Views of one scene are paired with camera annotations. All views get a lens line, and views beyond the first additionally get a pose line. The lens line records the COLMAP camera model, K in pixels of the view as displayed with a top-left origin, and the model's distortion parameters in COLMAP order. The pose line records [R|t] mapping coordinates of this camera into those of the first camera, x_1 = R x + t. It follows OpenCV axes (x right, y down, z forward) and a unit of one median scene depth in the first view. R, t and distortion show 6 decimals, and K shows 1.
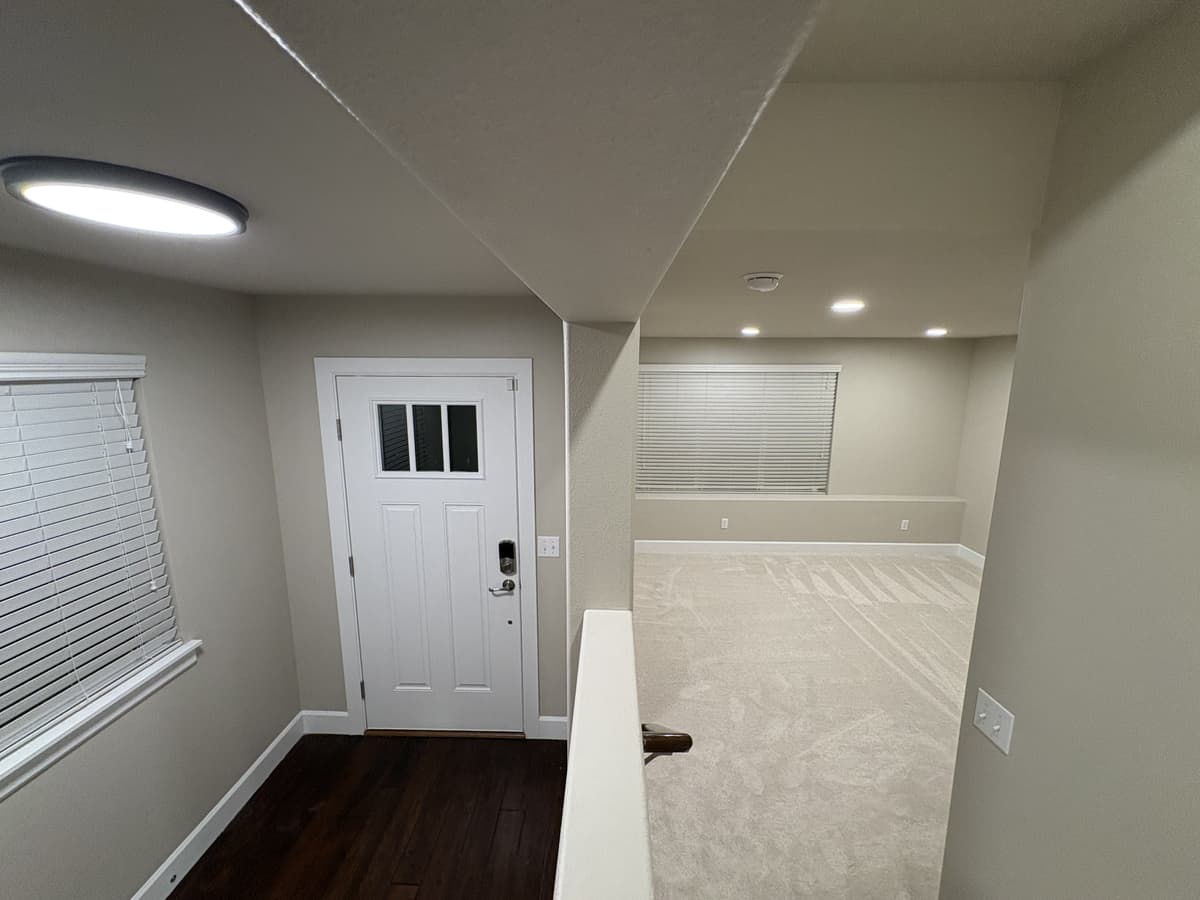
lens RADIAL K [[478.5, 0, 600.0], [0, 478.5, 450.0], [0, 0, 1]] dist [-0.000752, 0.000204]
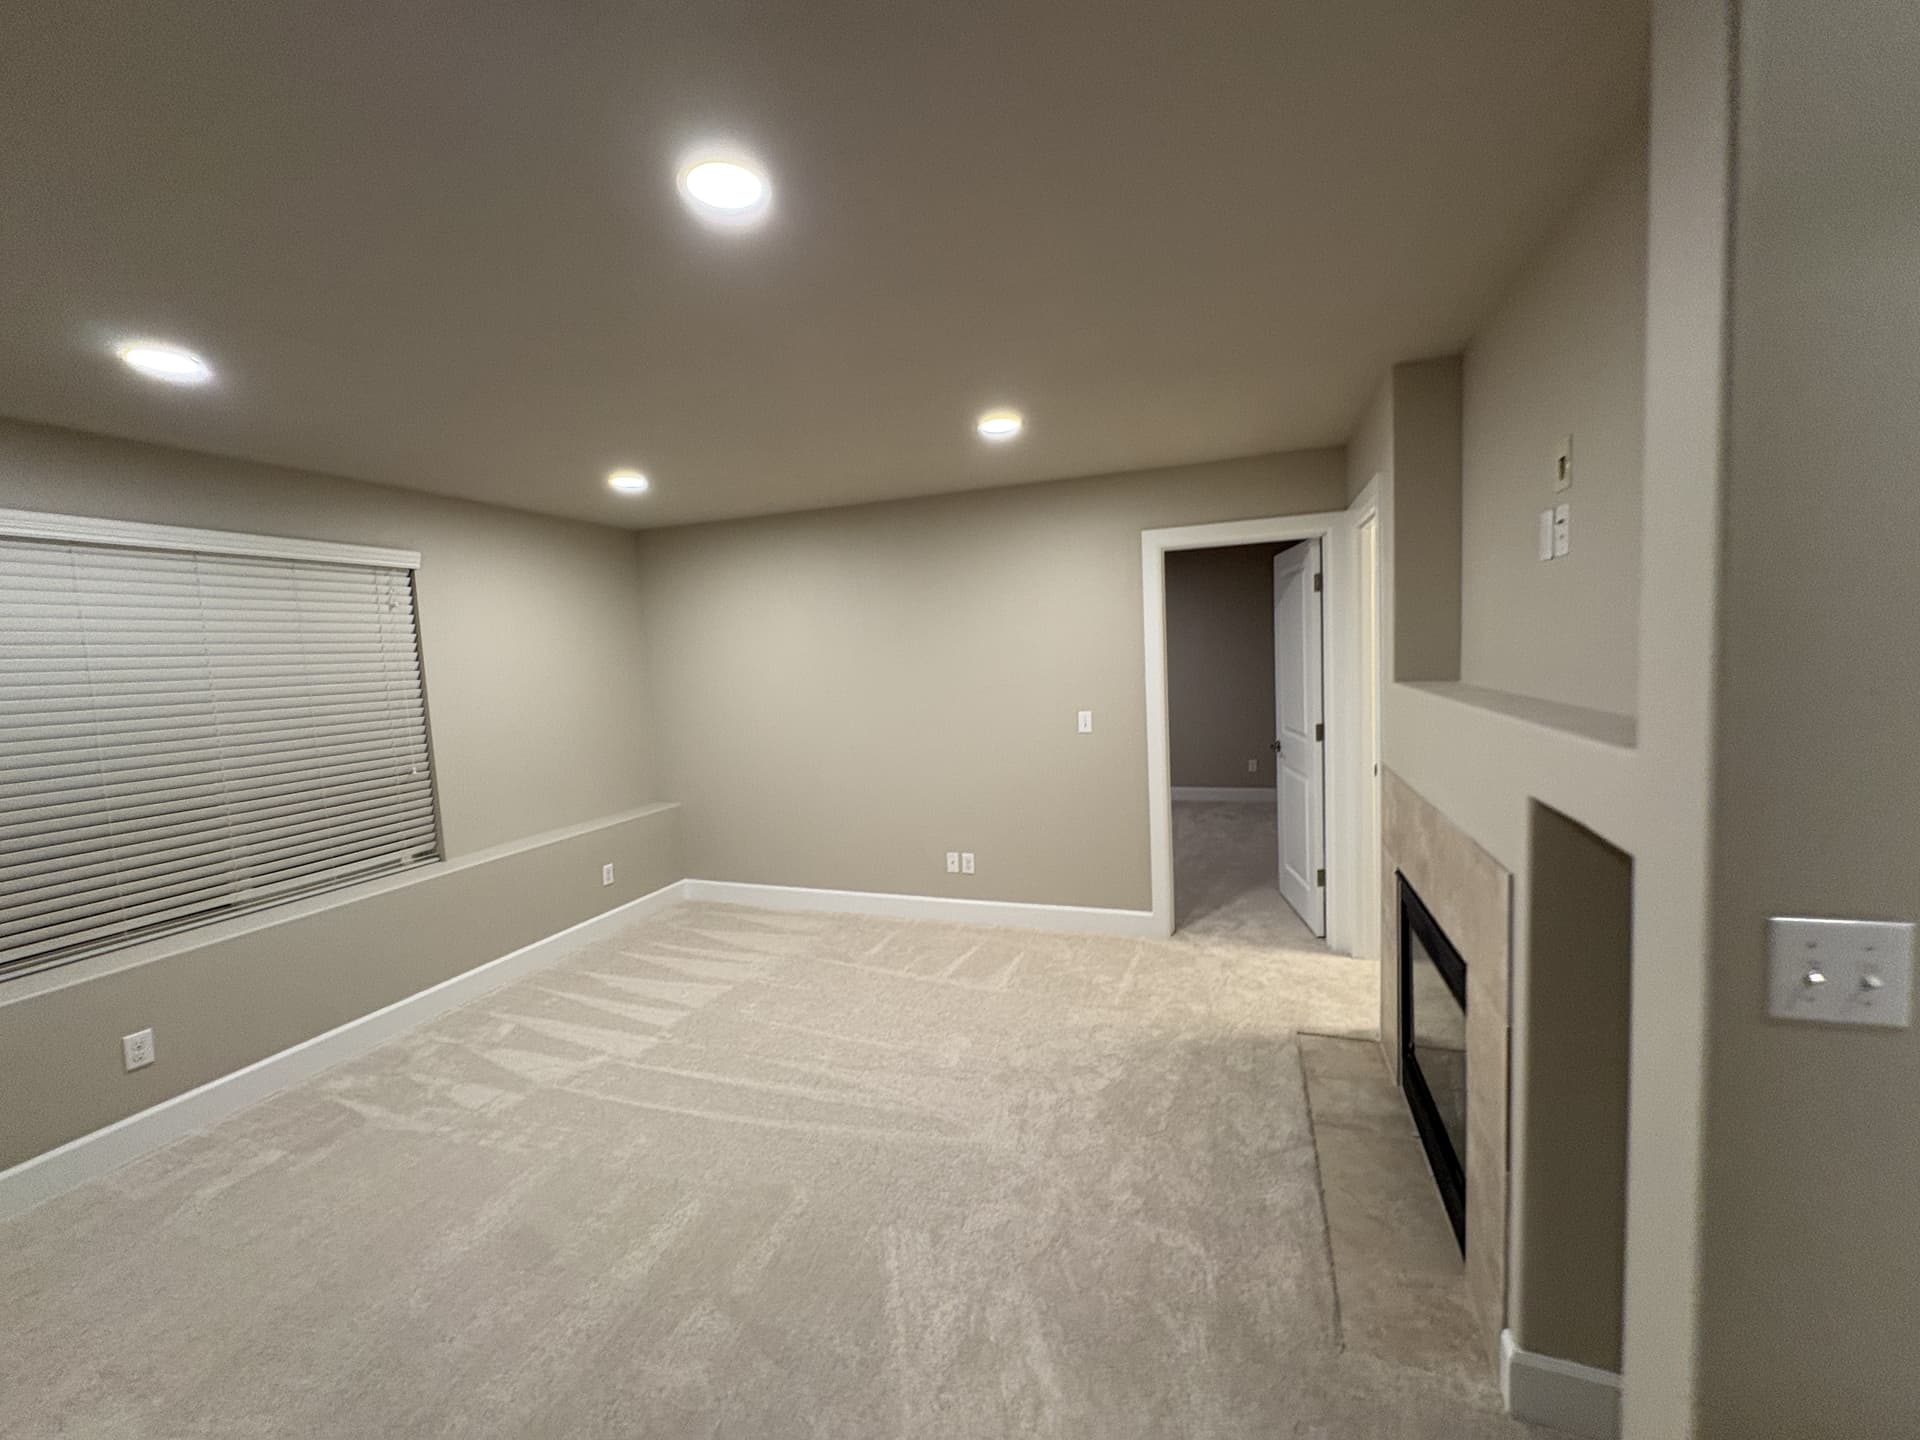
lens RADIAL K [[765.6, 0, 960.0], [0, 765.6, 720.0], [0, 0, 1]] dist [-0.000752, 0.000204]
pose [[0.325551, -0.102838, 0.939915, 0.004676], [0.209655, 0.977174, 0.034298, 0.050850], [-0.921988, 0.185893, 0.339680, 0.378721]]
